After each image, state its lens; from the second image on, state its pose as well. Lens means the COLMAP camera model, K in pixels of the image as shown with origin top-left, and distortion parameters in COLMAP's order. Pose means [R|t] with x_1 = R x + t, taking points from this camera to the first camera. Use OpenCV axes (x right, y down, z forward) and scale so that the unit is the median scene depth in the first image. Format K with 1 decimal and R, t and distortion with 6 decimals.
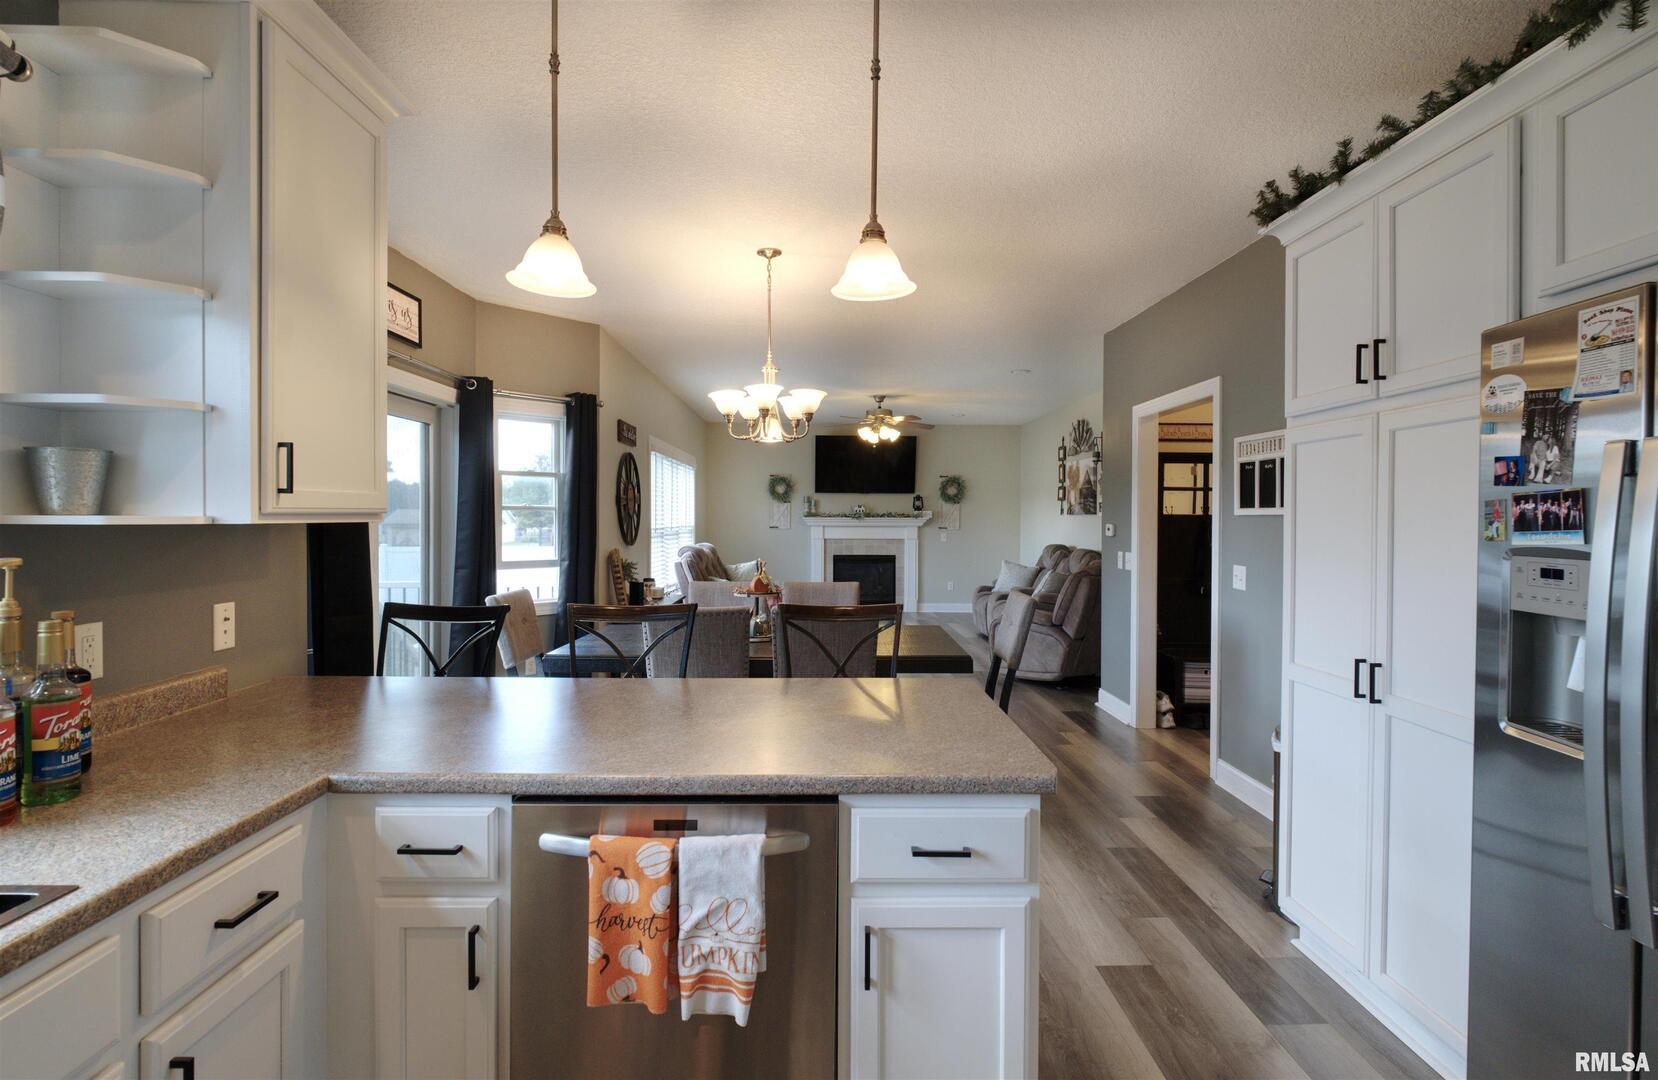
lens RADIAL K [[799.2, 0, 829.0], [0, 799.2, 540.0], [0, 0, 1]] dist [-0.032474, 0.000149]
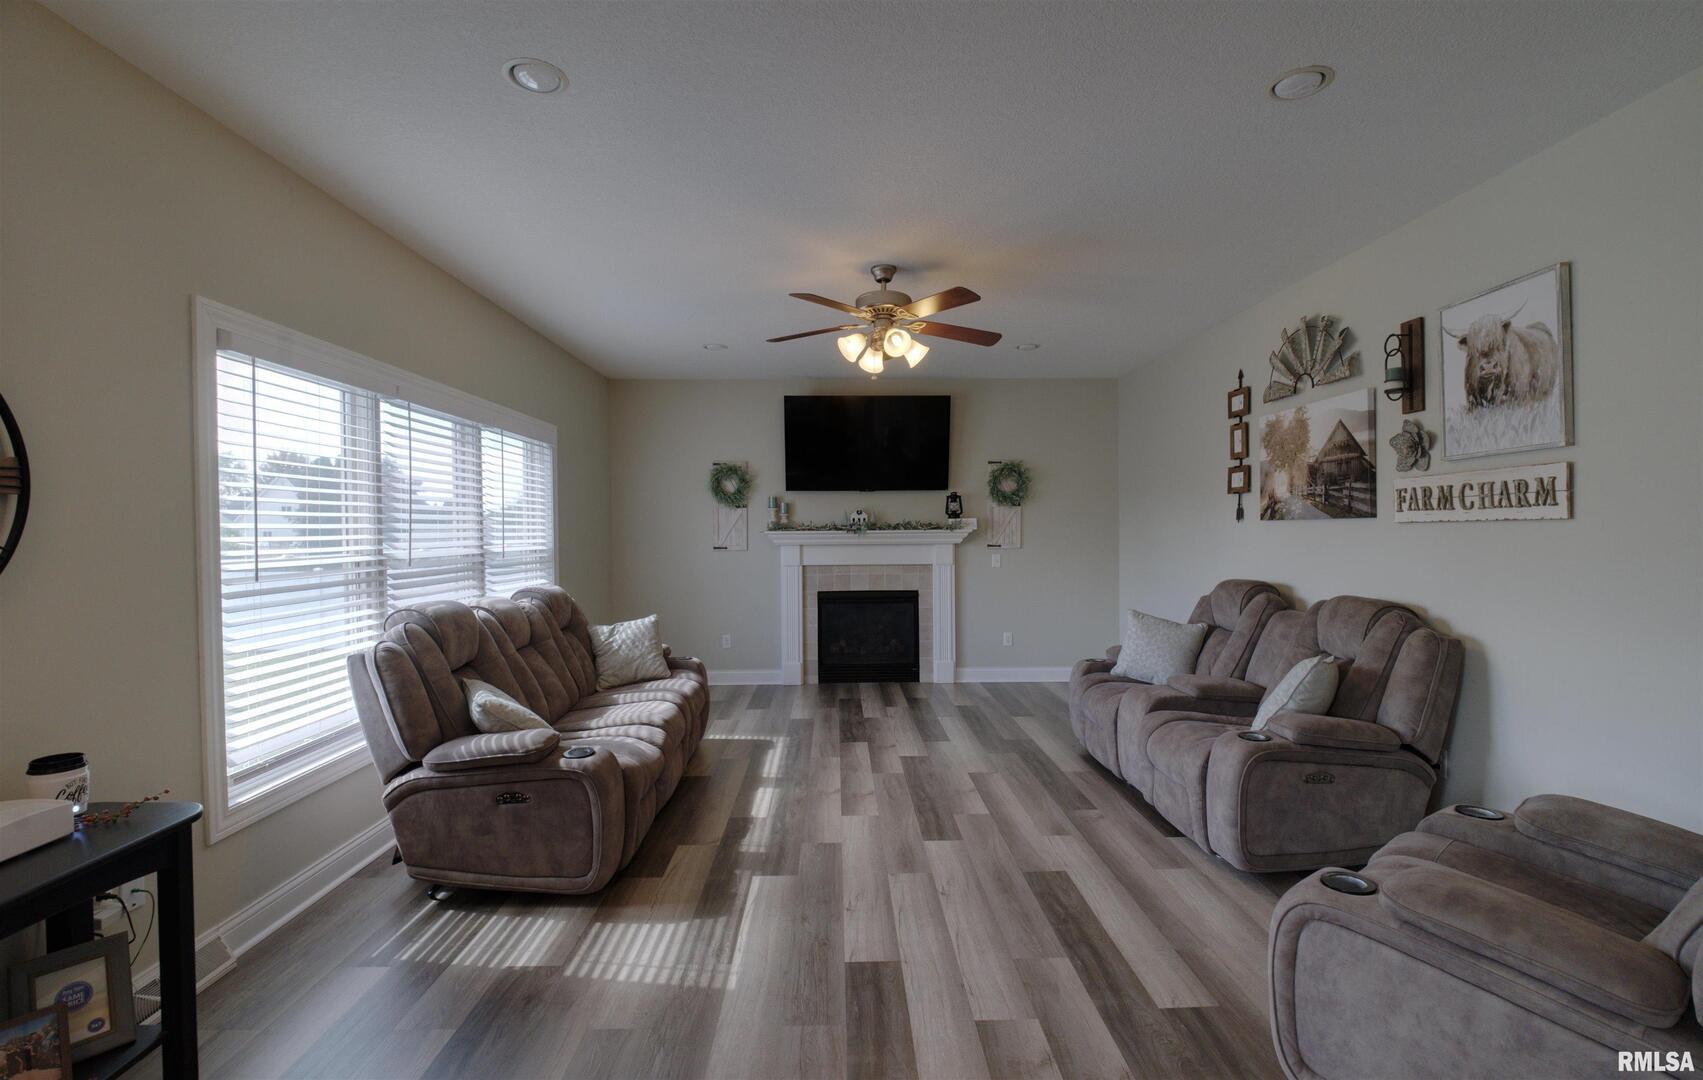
lens RADIAL K [[735.1, 0, 851.5], [0, 735.1, 540.0], [0, 0, 1]] dist [-0.014889, -0.000152]
pose [[0.999929, -0.011941, 0.000224, 0.032325], [0.011943, 0.999818, -0.014856, -0.012462], [-0.000047, 0.014857, 0.999890, 0.436949]]
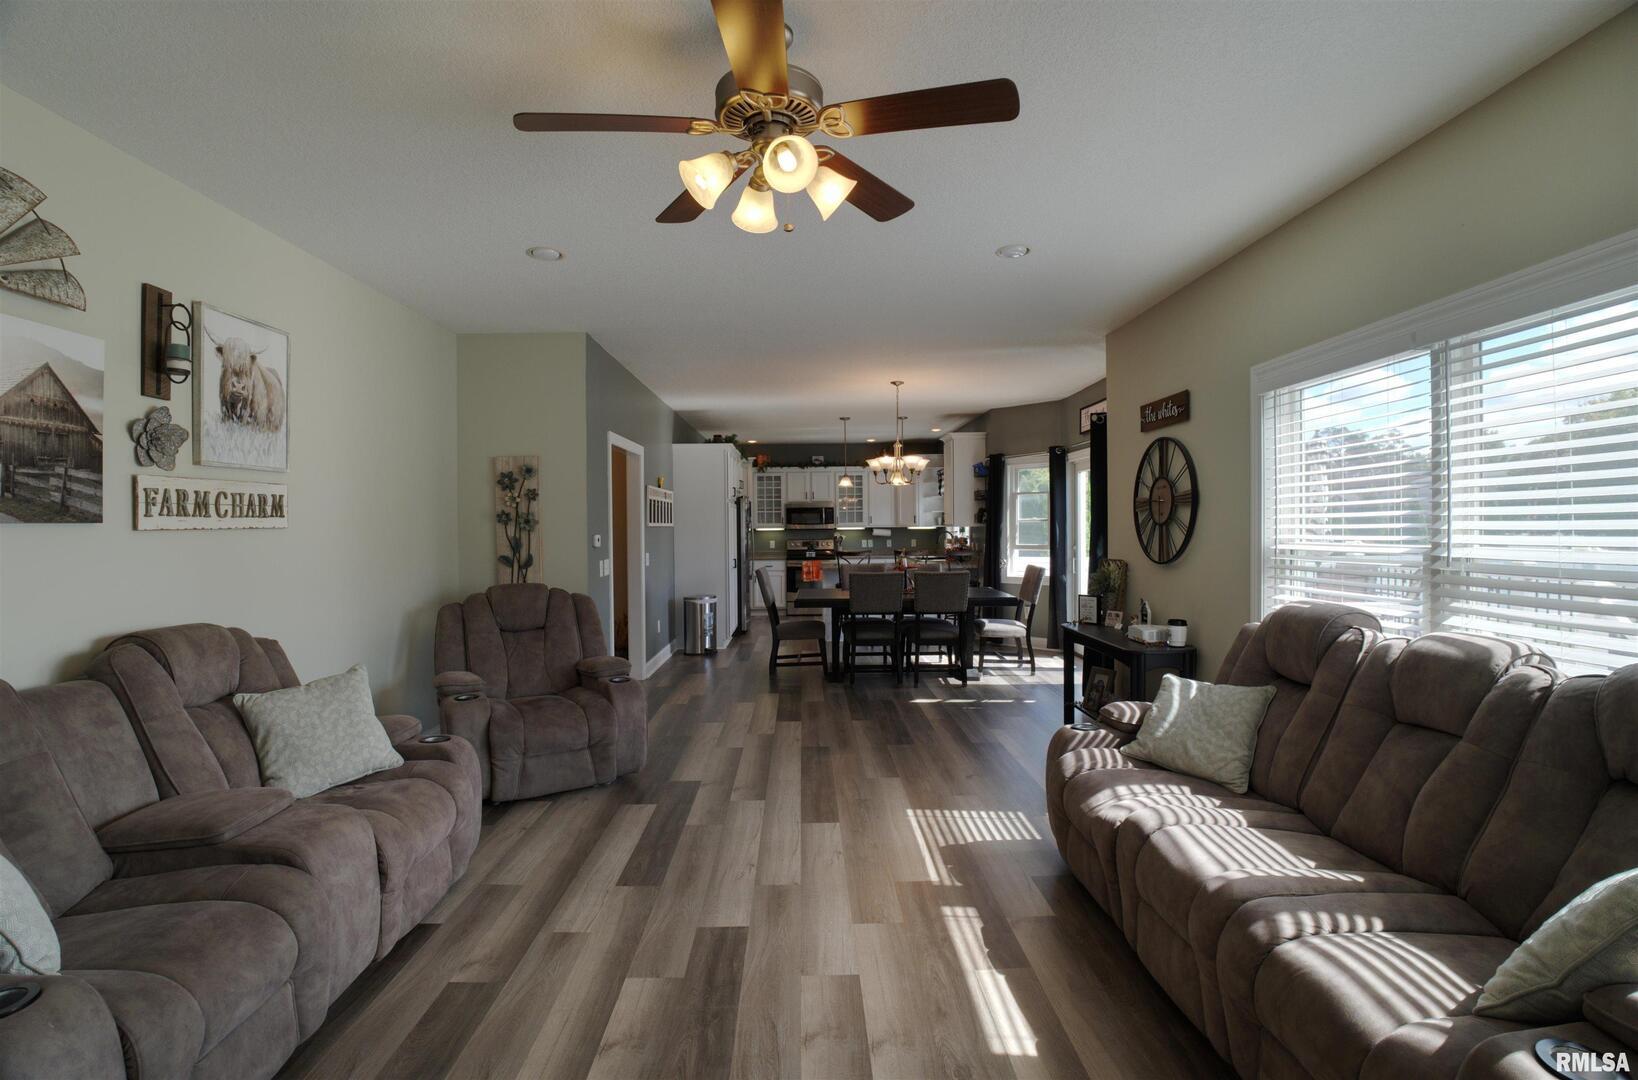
lens RADIAL K [[792.6, 0, 819.0], [0, 792.6, 540.0], [0, 0, 1]] dist [-0.054895, 0.000529]
pose [[-0.999984, 0.005116, -0.002245, 0.037488], [0.005006, 0.998905, 0.046516, -0.027682], [0.002481, 0.046504, -0.998915, 0.953467]]
